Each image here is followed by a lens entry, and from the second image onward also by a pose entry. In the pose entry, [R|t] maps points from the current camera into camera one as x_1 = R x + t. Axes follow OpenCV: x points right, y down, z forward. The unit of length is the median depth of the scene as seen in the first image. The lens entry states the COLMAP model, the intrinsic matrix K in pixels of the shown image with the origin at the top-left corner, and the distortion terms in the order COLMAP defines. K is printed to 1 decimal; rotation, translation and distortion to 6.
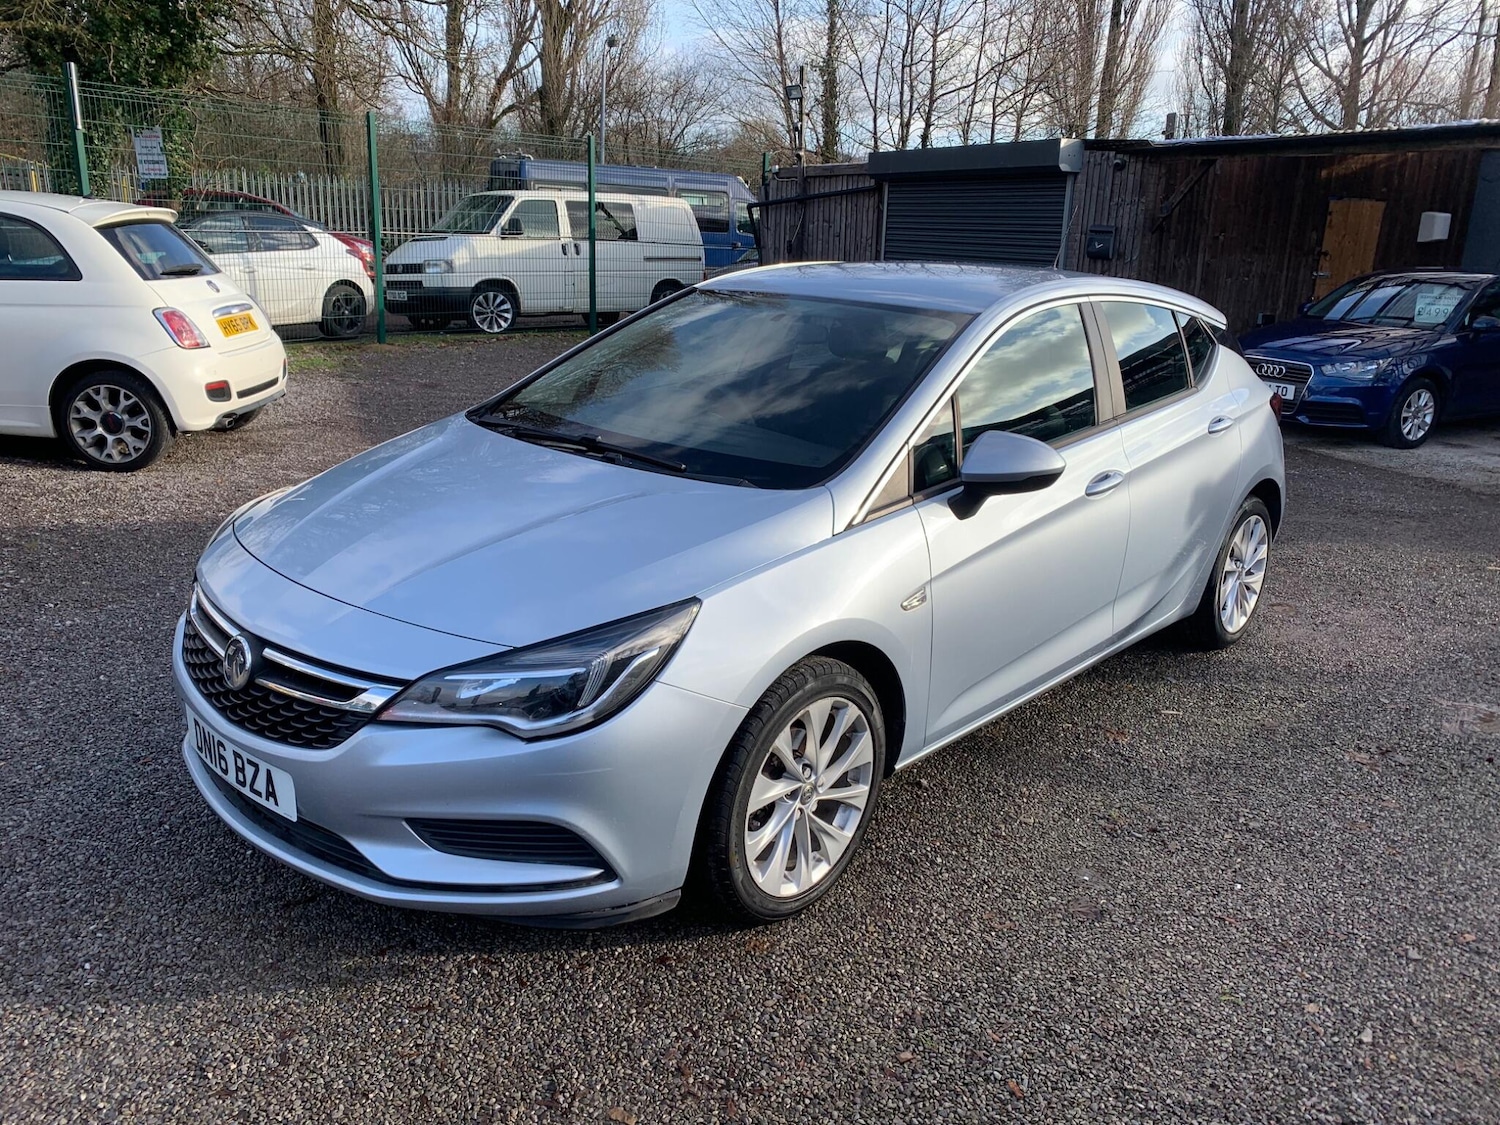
lens RADIAL K [[1155.2, 0, 782.4], [0, 1155.2, 552.3], [0, 0, 1]] dist [0.005875, -0.009608]
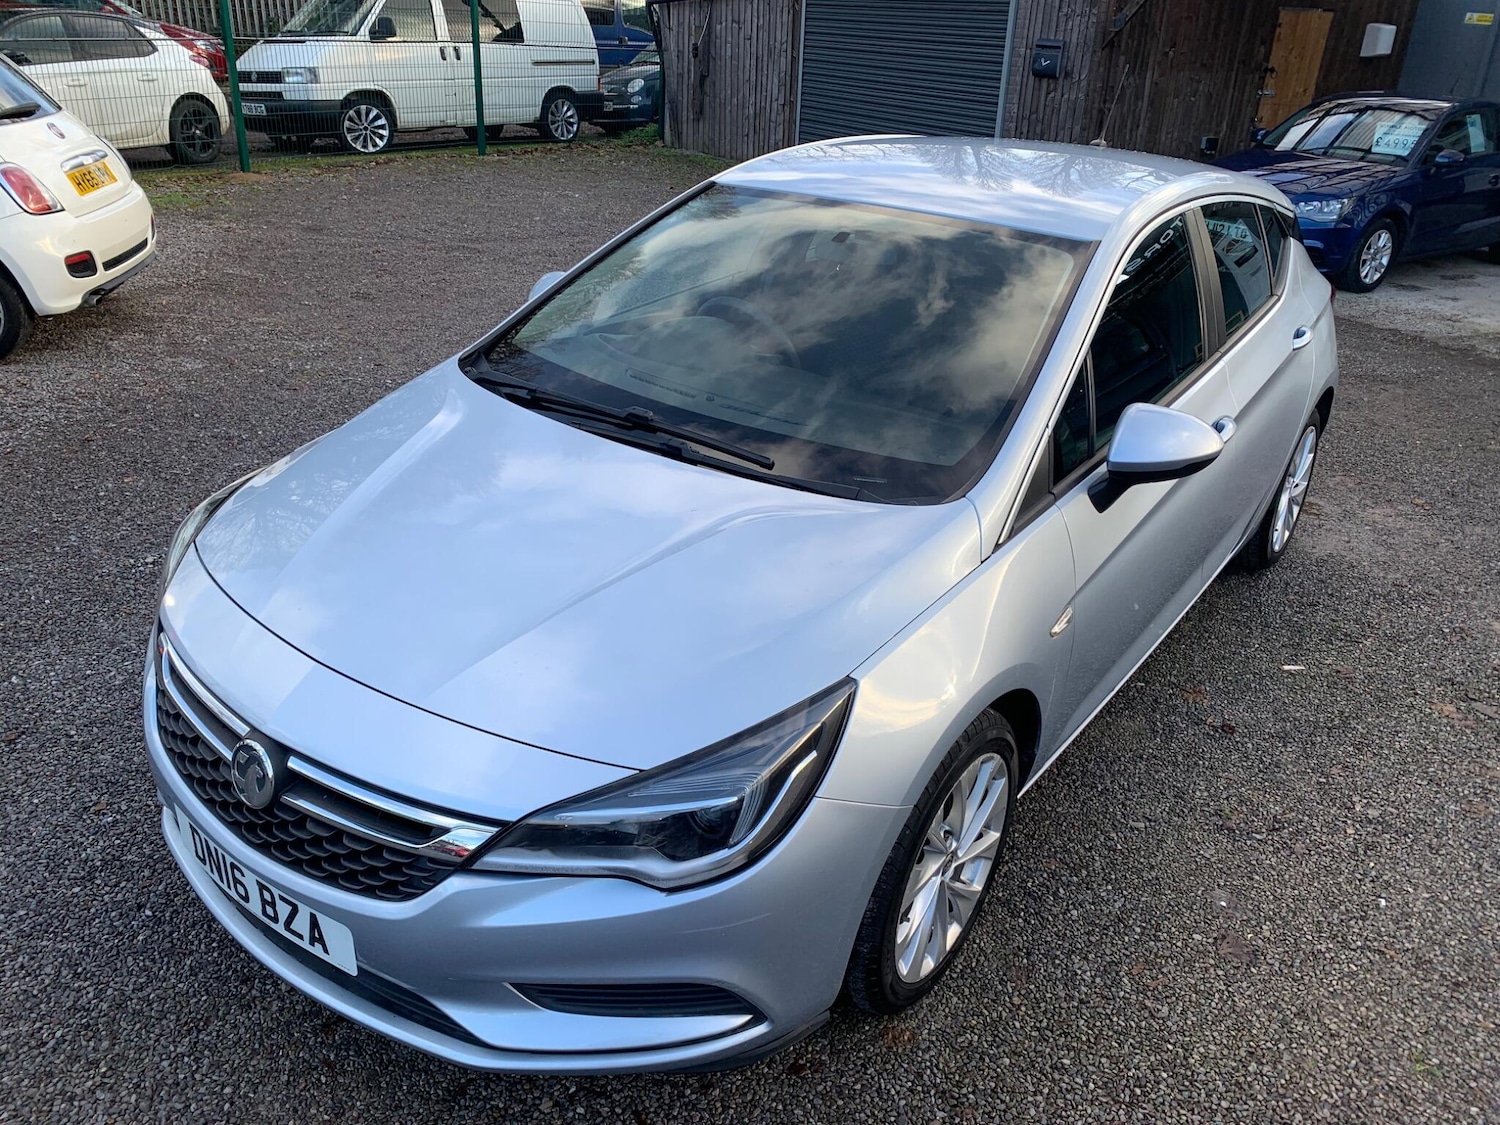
lens RADIAL K [[1155.2, 0, 779.1], [0, 1155.2, 552.6], [0, 0, 1]] dist [0.005875, -0.009608]
pose [[0.994495, -0.033976, 0.099126, -0.052288], [0.016873, 0.985553, 0.168524, -0.047169], [-0.103420, -0.165924, 0.980701, 0.062641]]
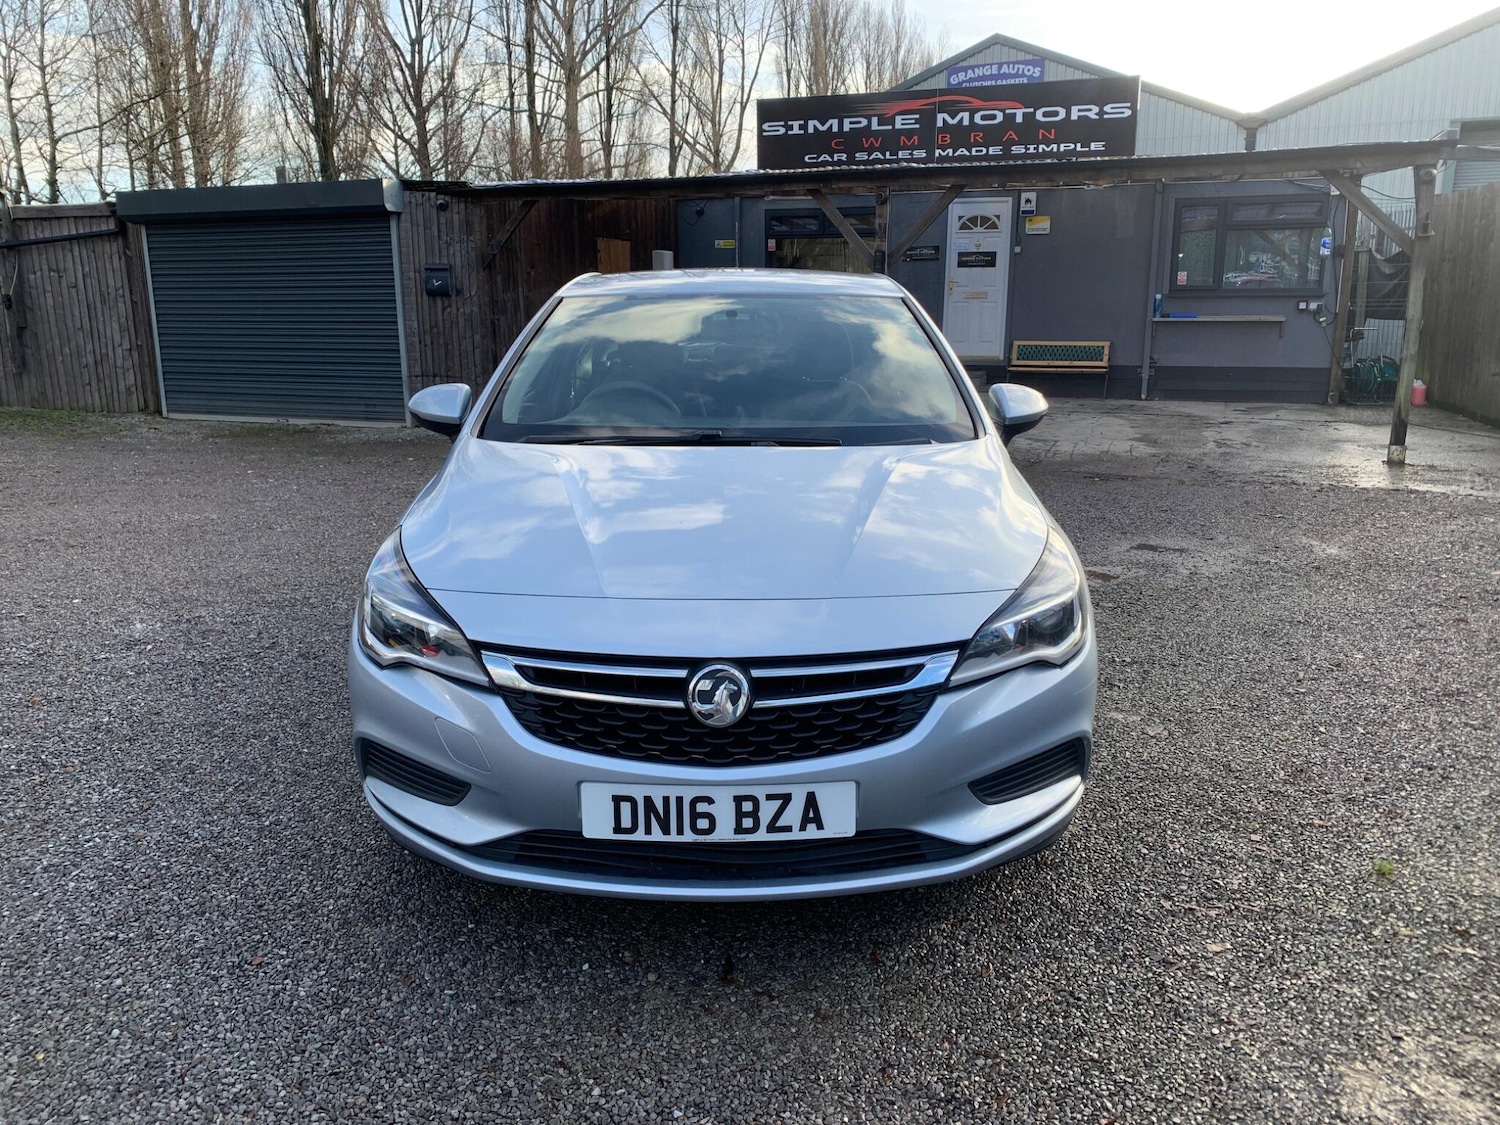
lens RADIAL K [[1155.2, 0, 756.2], [0, 1155.2, 542.3], [0, 0, 1]] dist [0.005875, -0.009608]
pose [[0.741718, -0.175694, 0.647292, -0.267364], [0.210176, 0.977358, 0.024447, -0.008434], [-0.636931, 0.117912, 0.761850, 0.084507]]
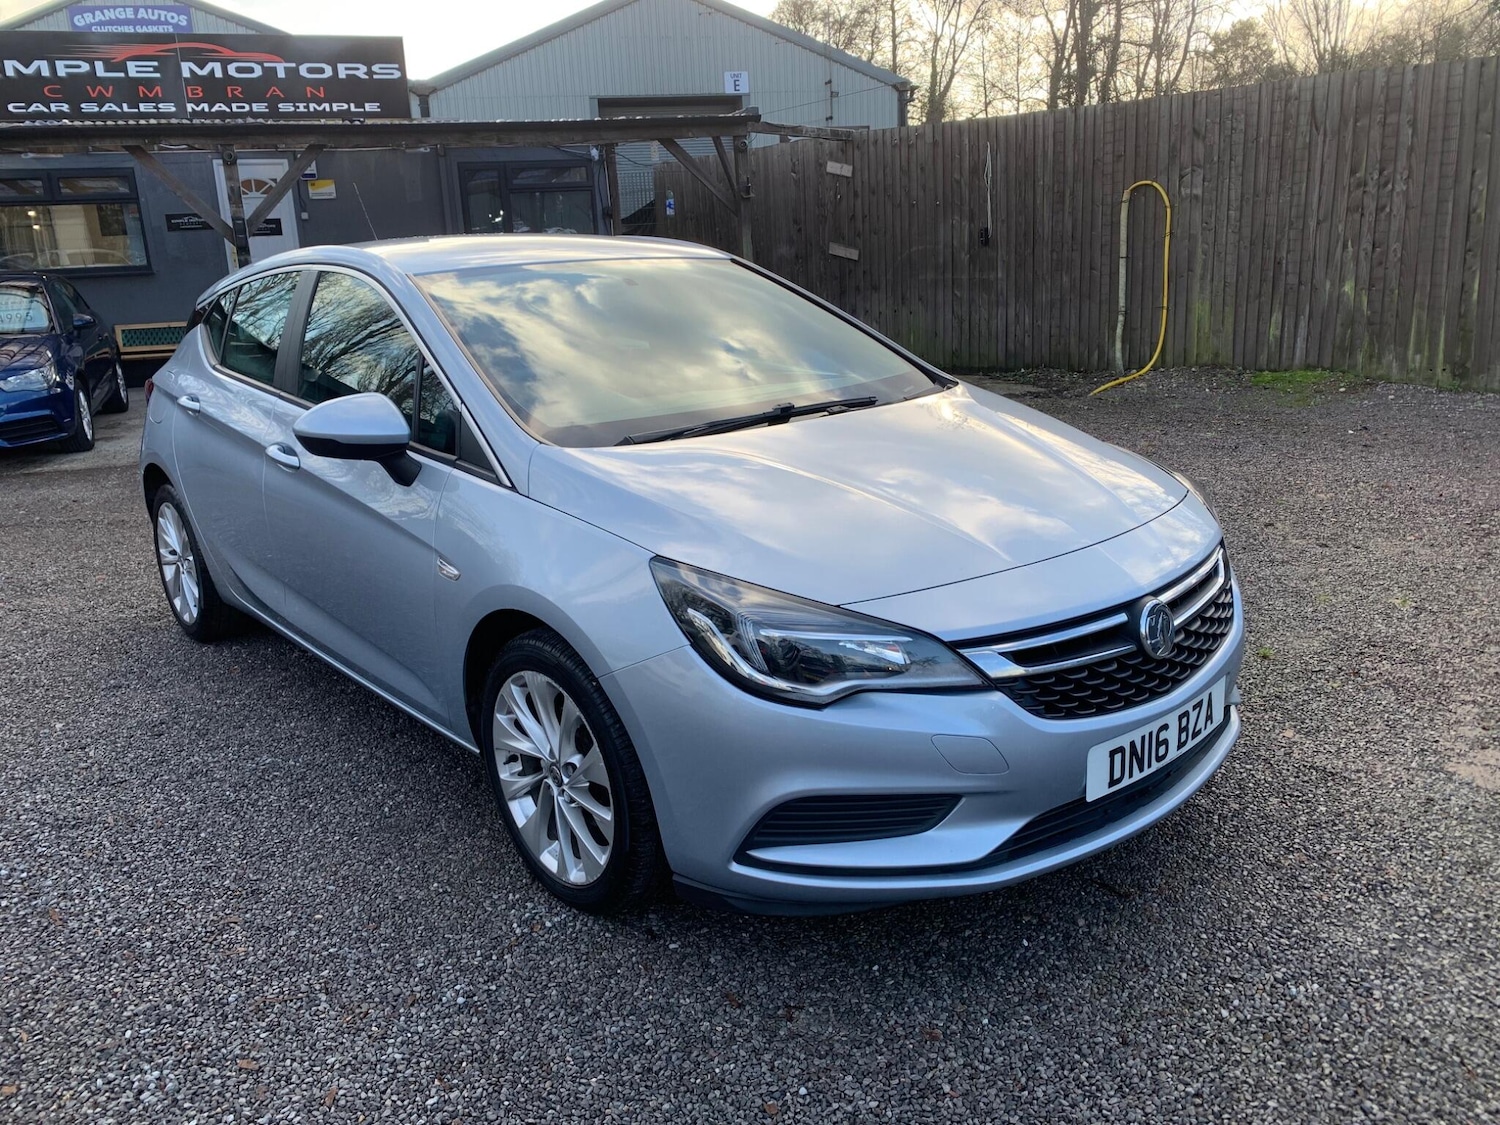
lens RADIAL K [[1155.2, 0, 749.0], [0, 1155.2, 548.6], [0, 0, 1]] dist [0.005875, -0.009608]
pose [[0.121432, -0.293248, 0.948293, -0.365103], [0.315634, 0.917183, 0.243209, -0.075814], [-0.941079, 0.269780, 0.203934, 0.291822]]
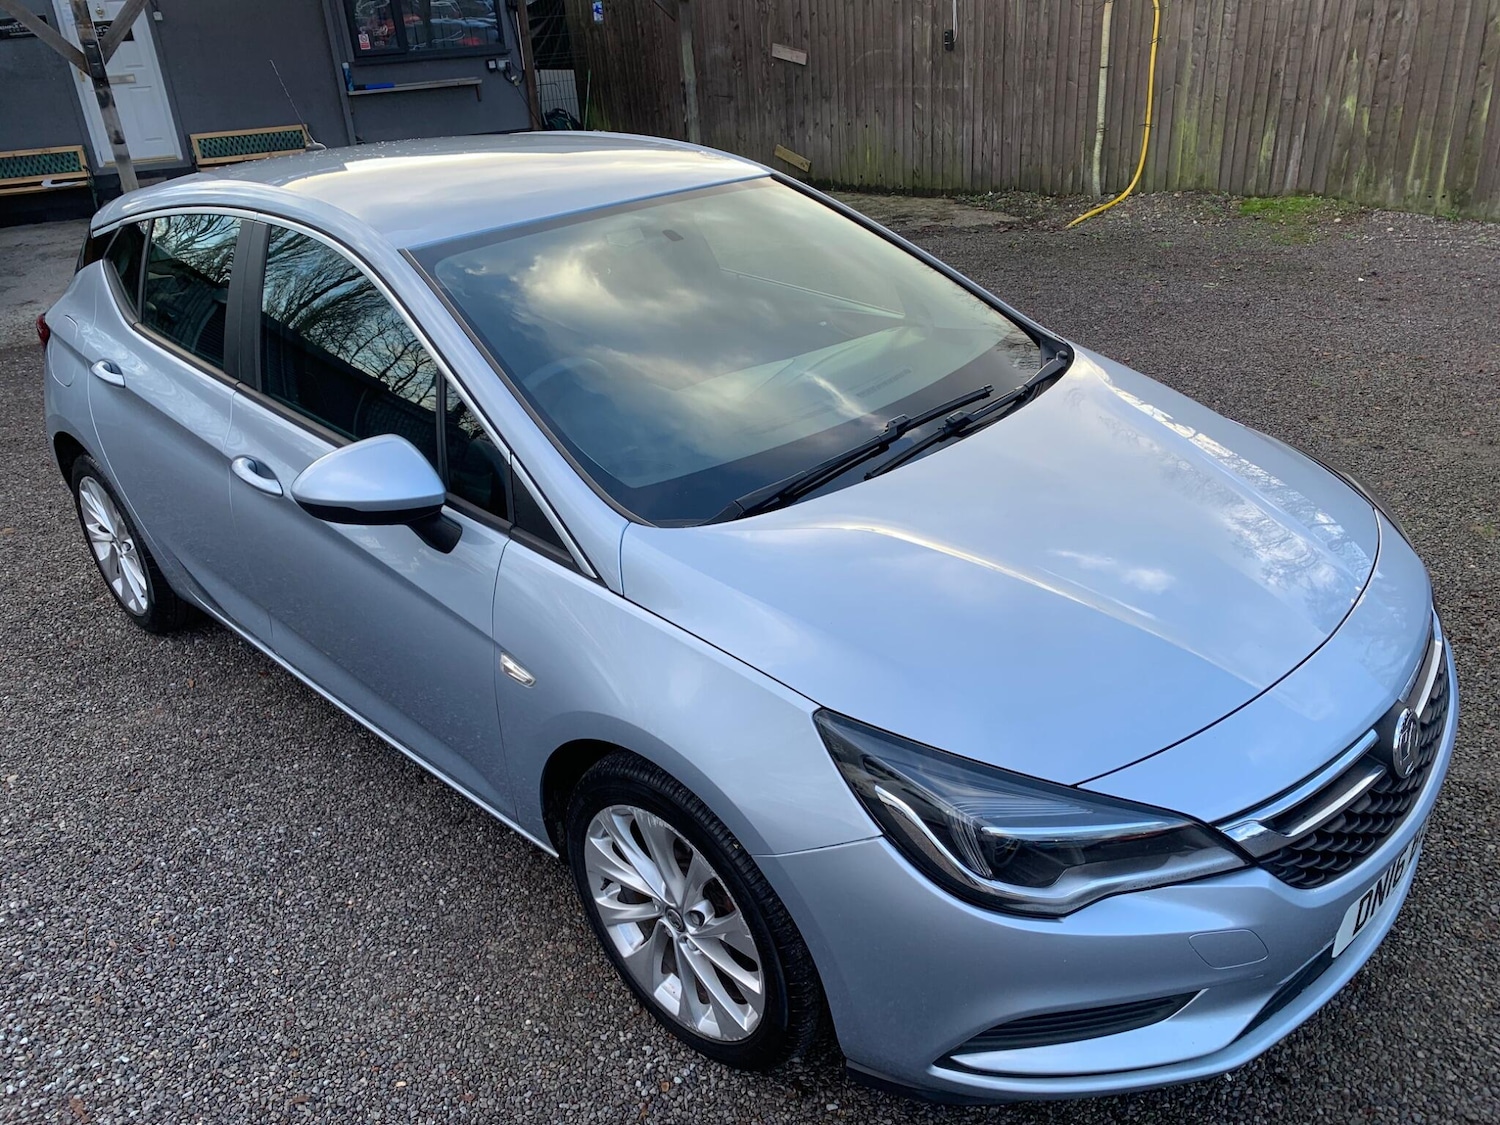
lens RADIAL K [[1155.2, 0, 757.7], [0, 1155.2, 573.5], [0, 0, 1]] dist [0.005875, -0.009608]
pose [[0.028576, -0.480418, 0.876574, -0.297691], [0.325484, 0.833613, 0.446262, -0.126892], [-0.945116, 0.272559, 0.180190, 0.328173]]
